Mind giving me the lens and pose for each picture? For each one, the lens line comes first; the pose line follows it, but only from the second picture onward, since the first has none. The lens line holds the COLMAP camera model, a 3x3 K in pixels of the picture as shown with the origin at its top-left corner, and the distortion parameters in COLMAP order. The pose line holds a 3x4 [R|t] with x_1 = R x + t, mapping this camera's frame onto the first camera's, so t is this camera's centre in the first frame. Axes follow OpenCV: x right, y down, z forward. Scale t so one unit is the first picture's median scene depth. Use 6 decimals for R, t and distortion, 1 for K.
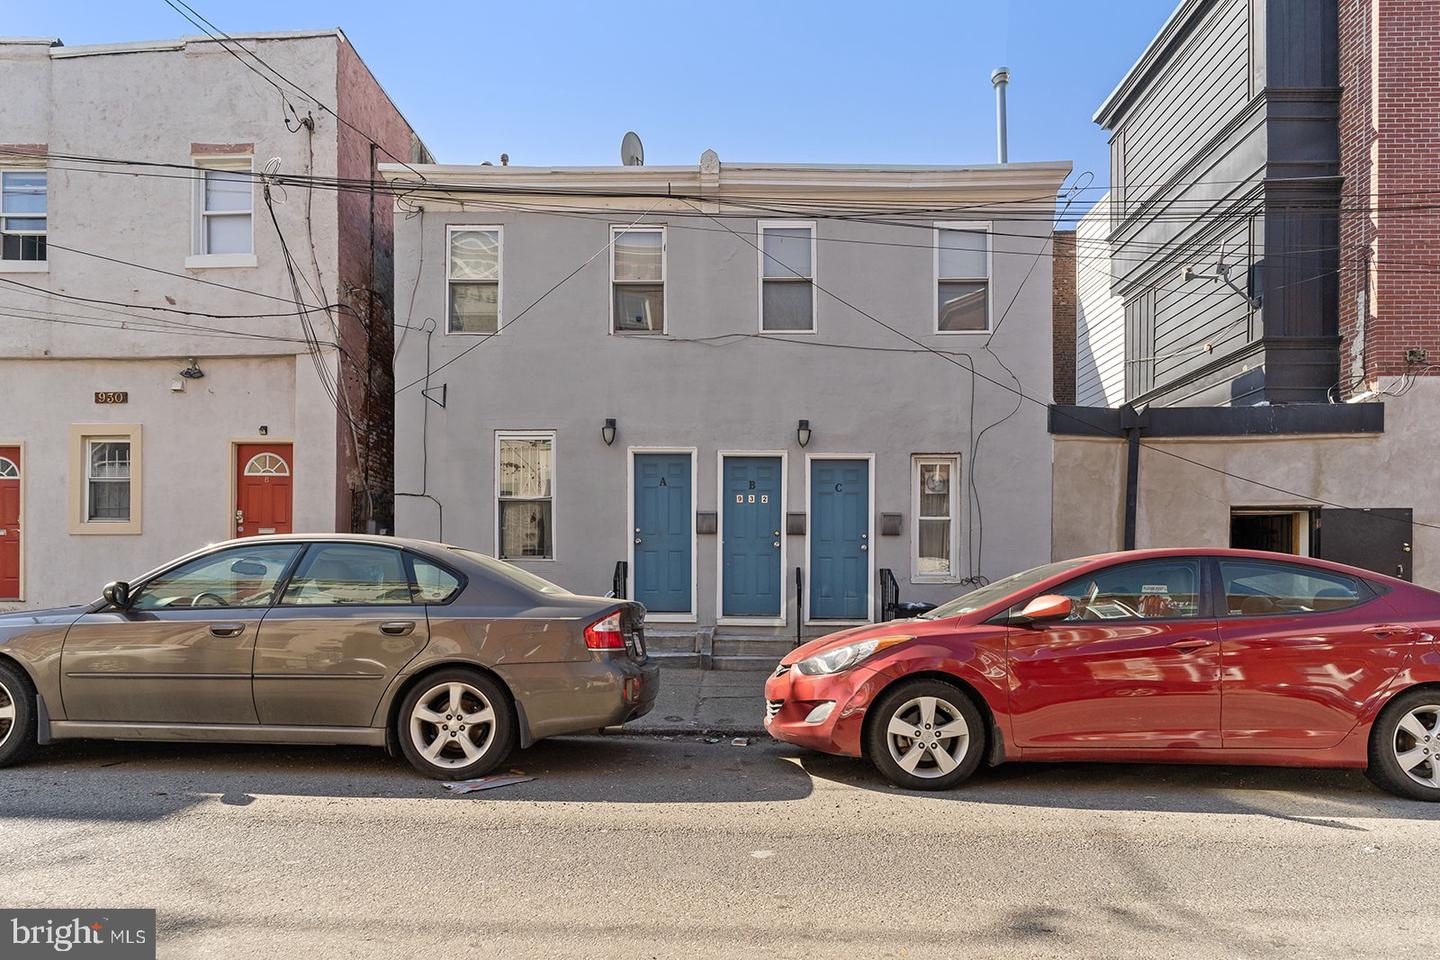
lens RADIAL K [[773.8, 0, 718.2], [0, 773.8, 586.9], [0, 0, 1]] dist [-0.003258, 0.001499]
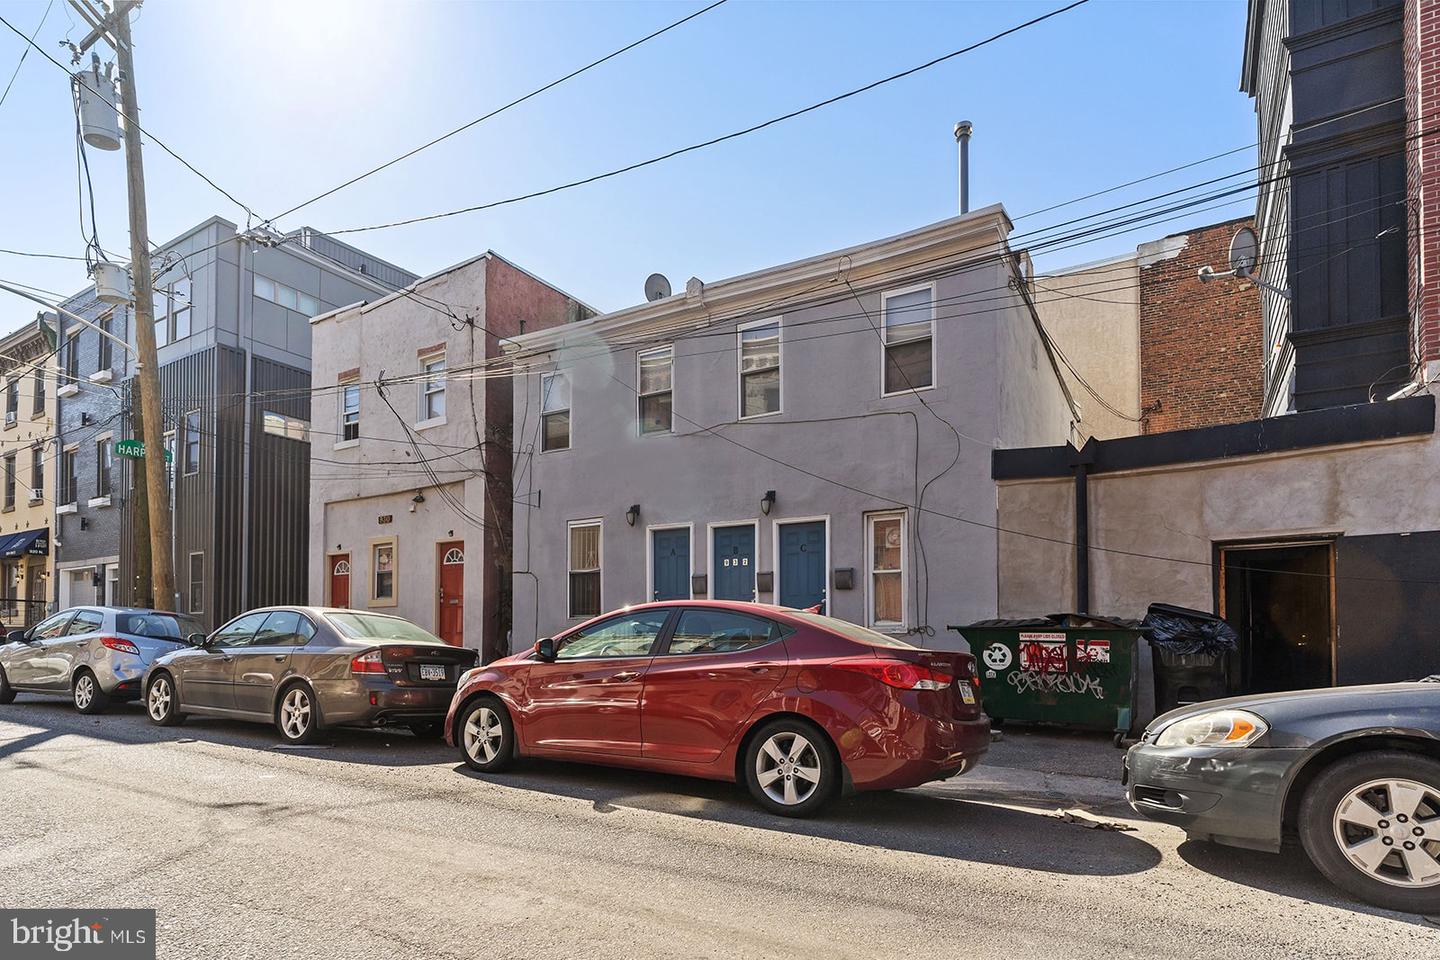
lens RADIAL K [[765.1, 0, 721.2], [0, 765.1, 633.4], [0, 0, 1]] dist [0.001156, 0.000353]
pose [[0.868785, -0.007655, -0.495130, 0.601326], [0.001937, 0.999925, -0.012060, 0.008135], [0.495186, 0.009519, 0.868735, -0.016511]]
